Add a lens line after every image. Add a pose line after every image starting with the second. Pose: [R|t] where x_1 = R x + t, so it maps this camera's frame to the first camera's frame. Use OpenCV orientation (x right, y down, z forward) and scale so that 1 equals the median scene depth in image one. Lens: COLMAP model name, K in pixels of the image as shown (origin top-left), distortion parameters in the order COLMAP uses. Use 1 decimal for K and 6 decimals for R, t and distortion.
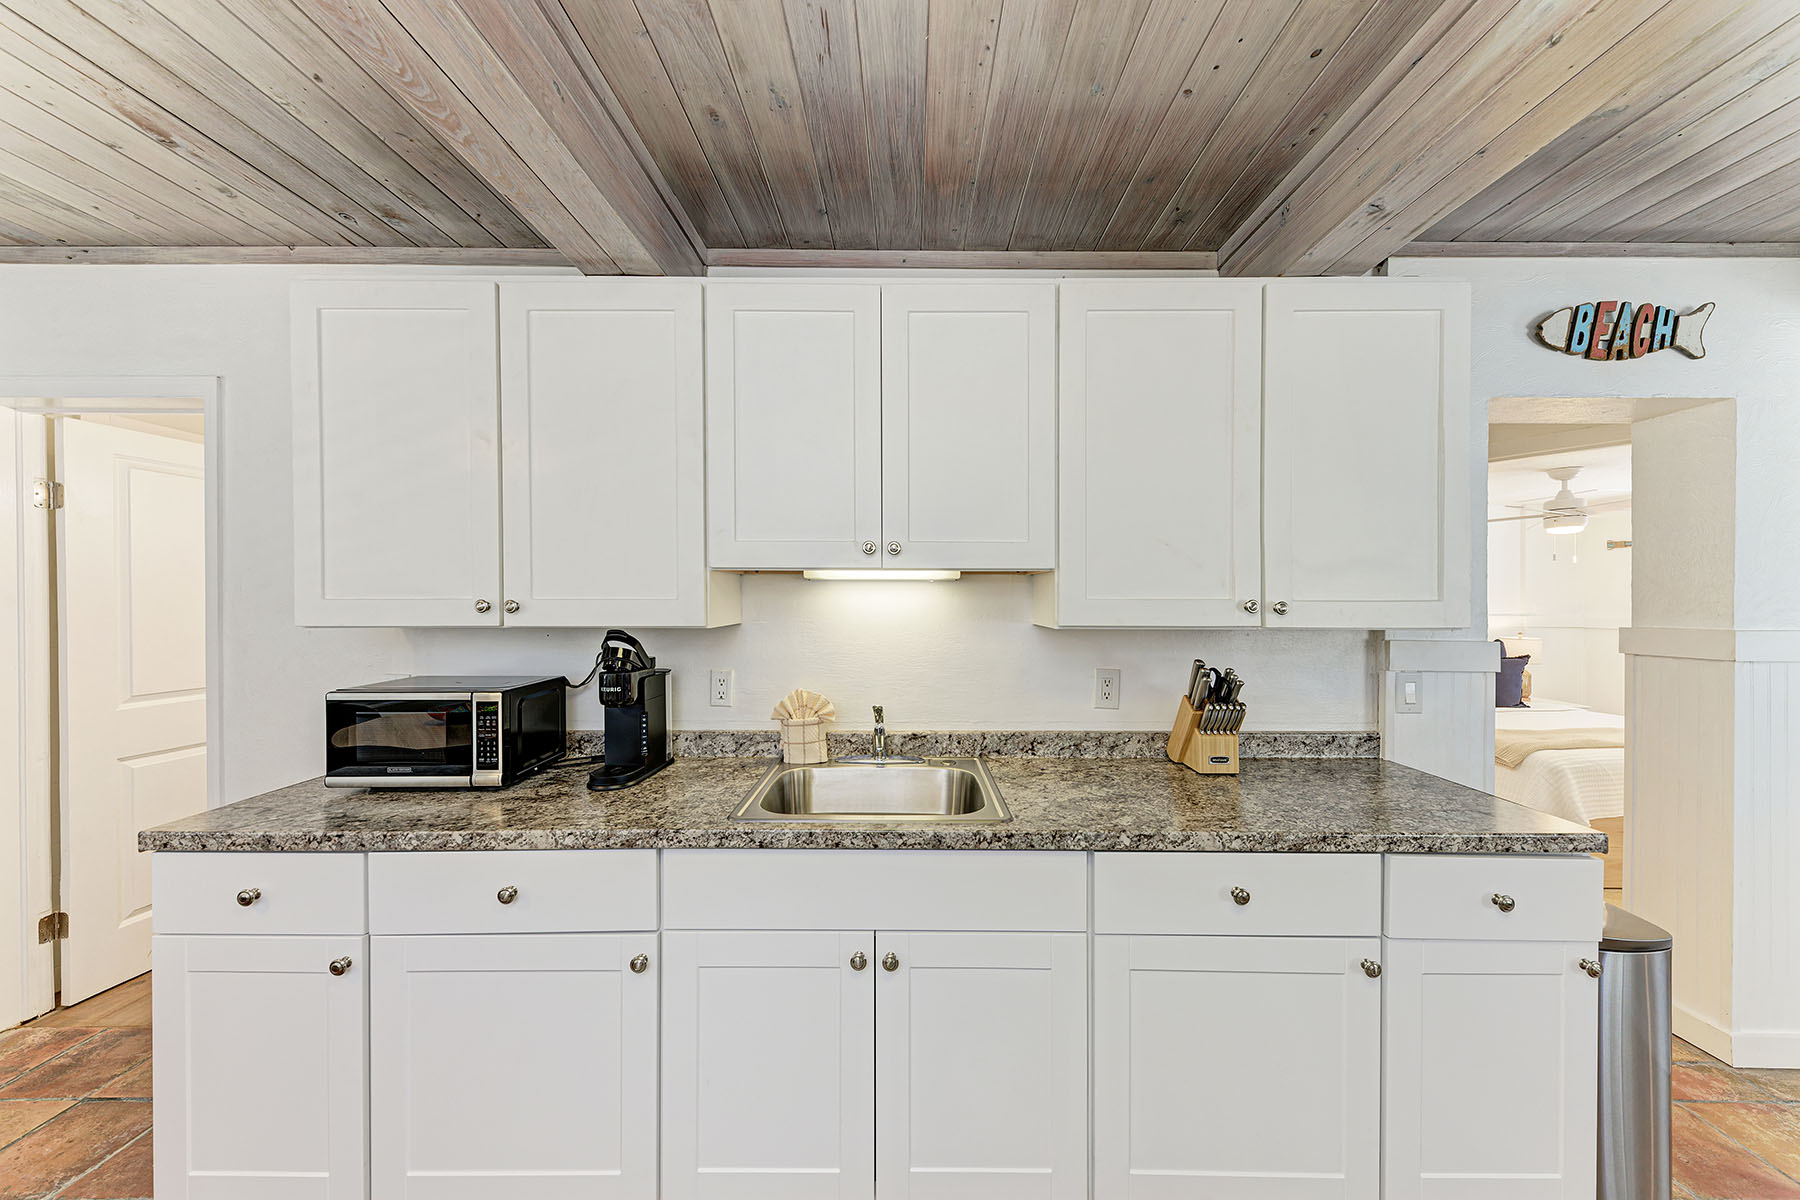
lens RADIAL K [[618.5, 0, 907.9], [0, 618.5, 601.8], [0, 0, 1]] dist [0.014336, -0.004543]
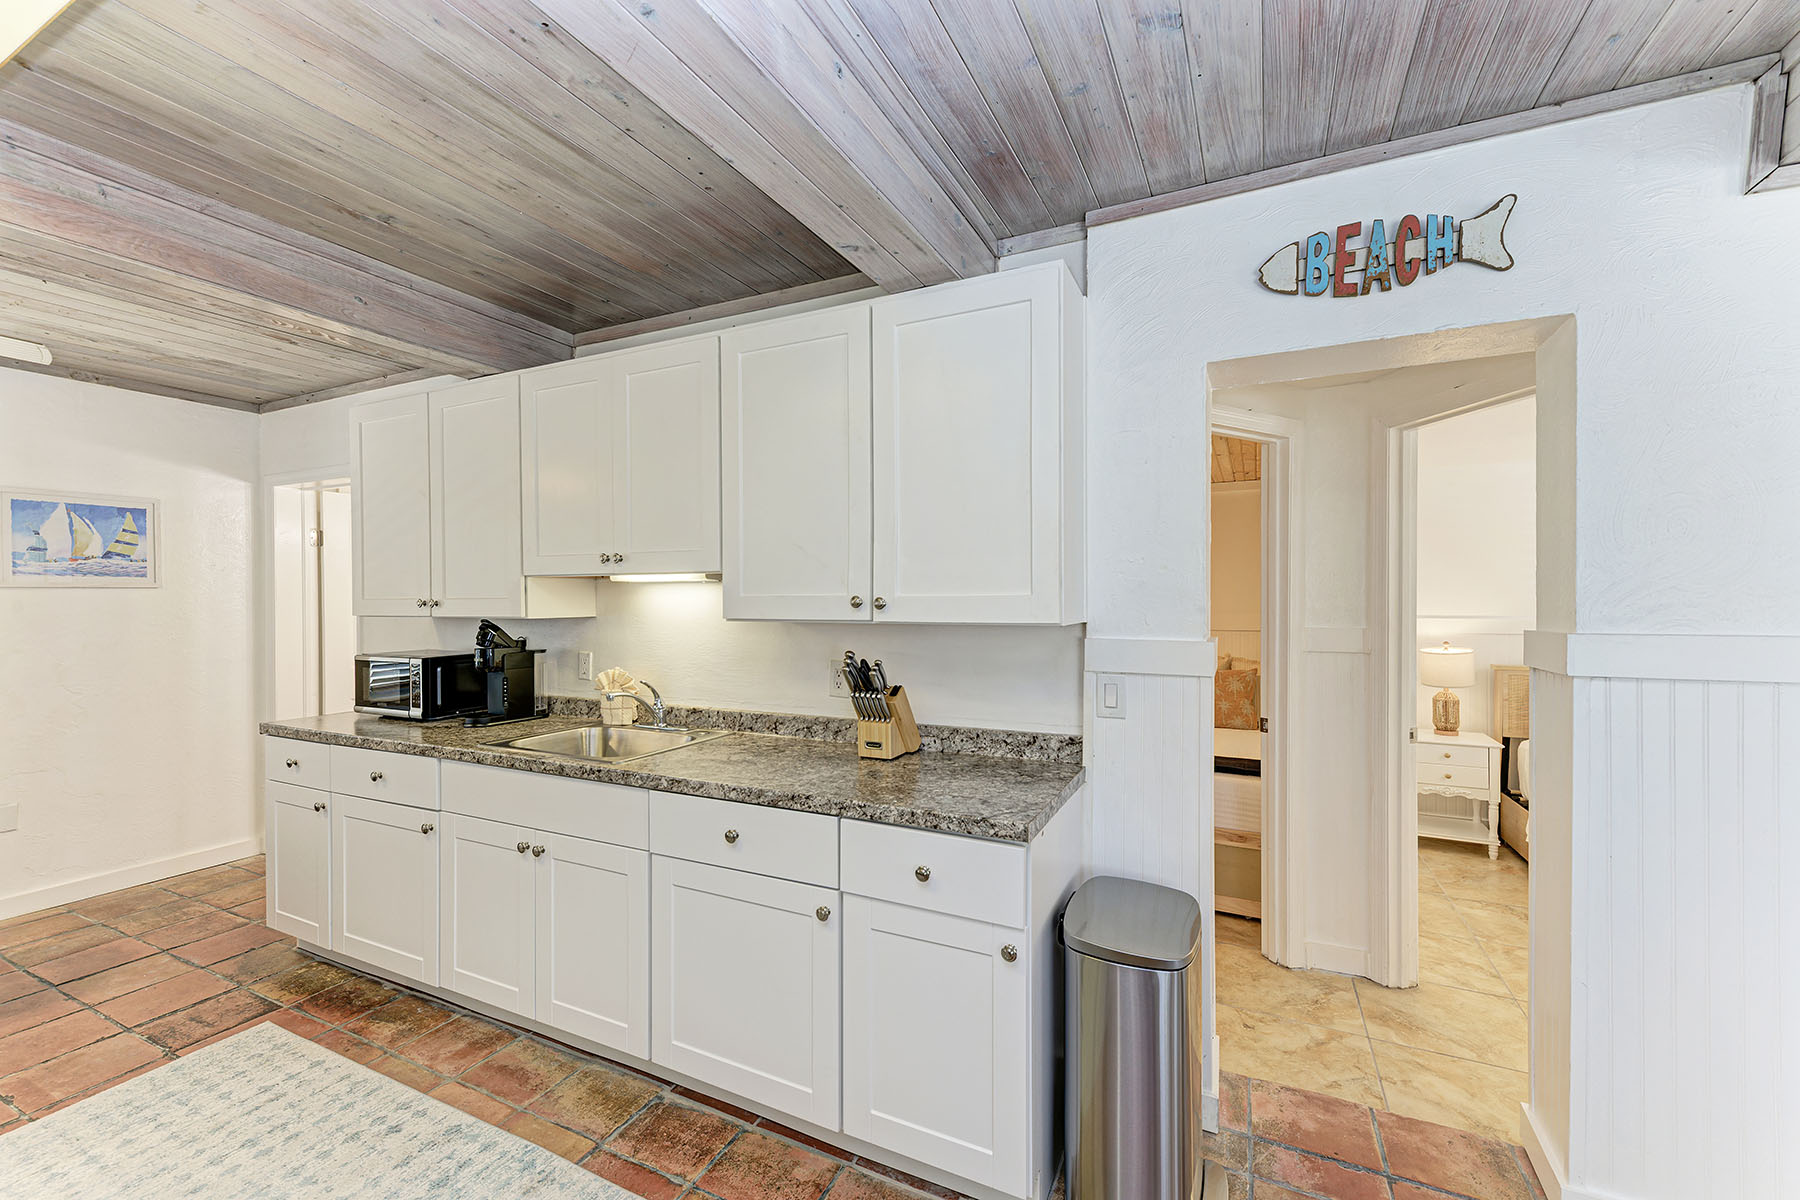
lens RADIAL K [[730.9, 0, 900.0], [0, 730.9, 600.0], [0, 0, 1]] dist [0.008105, -0.000410]
pose [[0.901168, -0.004328, -0.433449, 1.106235], [0.002901, 0.999988, -0.003953, 0.009370], [0.433460, 0.002305, 0.901170, -0.120761]]
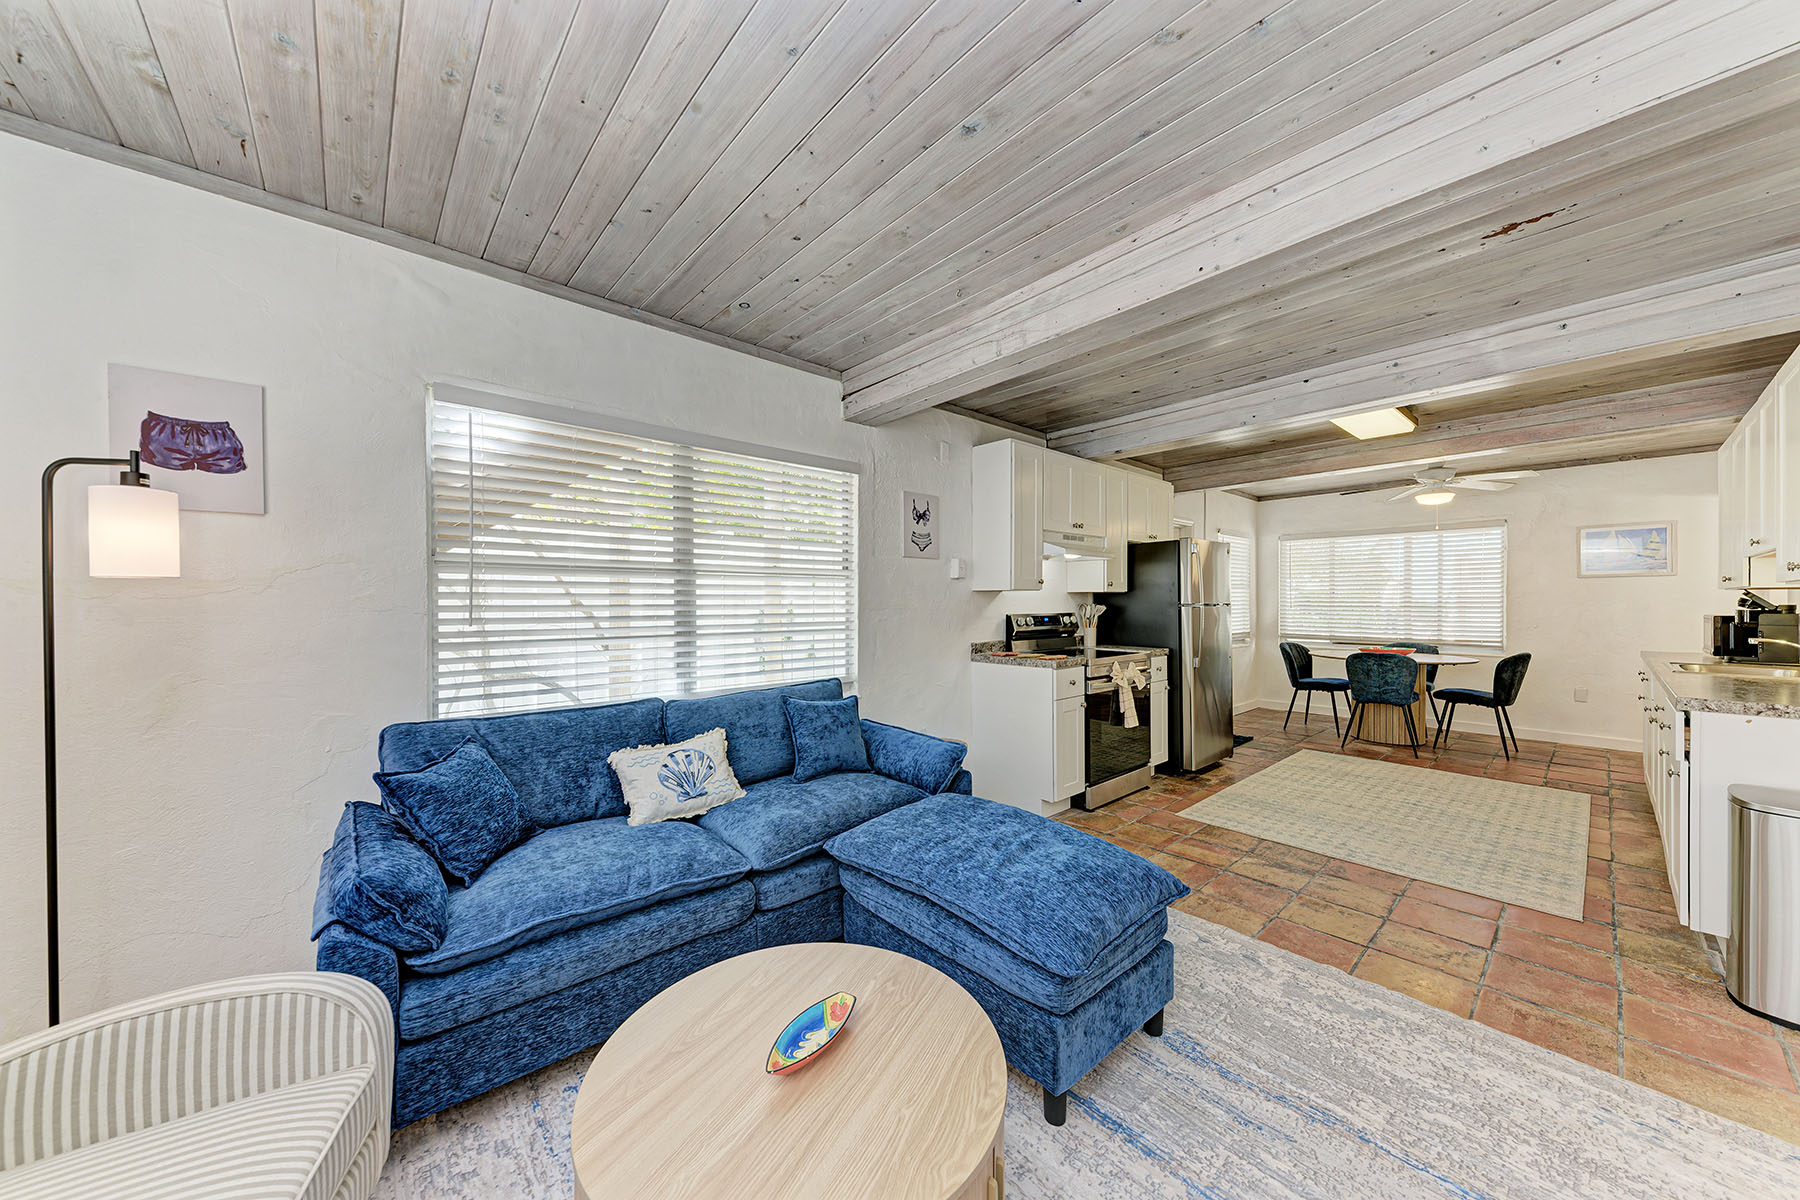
lens RADIAL K [[618.5, 0, 907.9], [0, 618.5, 601.8], [0, 0, 1]] dist [0.014336, -0.004543]
pose [[-0.743271, -0.000205, -0.668990, 2.891013], [-0.003426, 0.999988, 0.003500, 0.086983], [0.668981, 0.004893, -0.743263, 0.656341]]
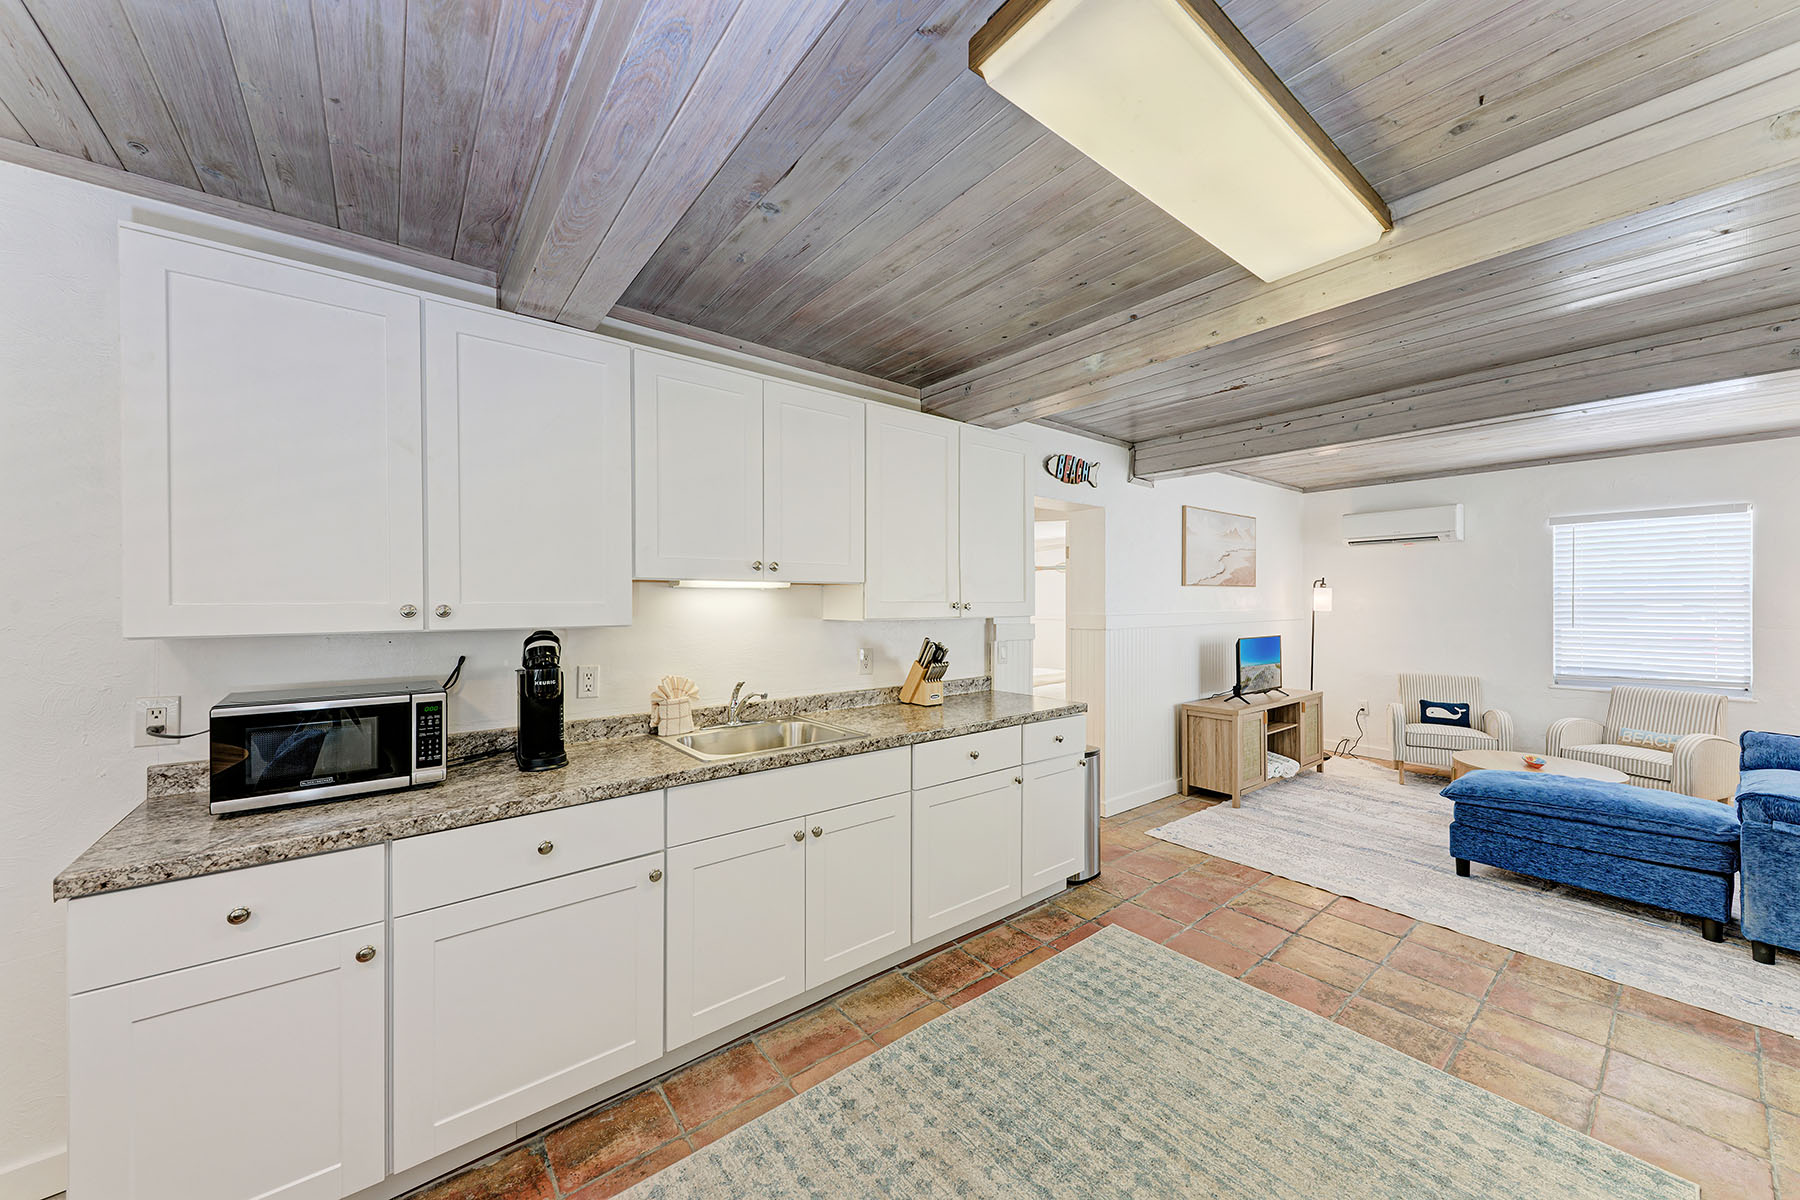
lens RADIAL K [[640.8, 0, 907.4], [0, 640.8, 602.0], [0, 0, 1]] dist [0.010533, -0.004521]
pose [[0.776309, -0.003073, 0.630345, -0.666130], [0.004452, 0.999990, -0.000608, -0.003037], [-0.630337, 0.003279, 0.776315, -0.315907]]
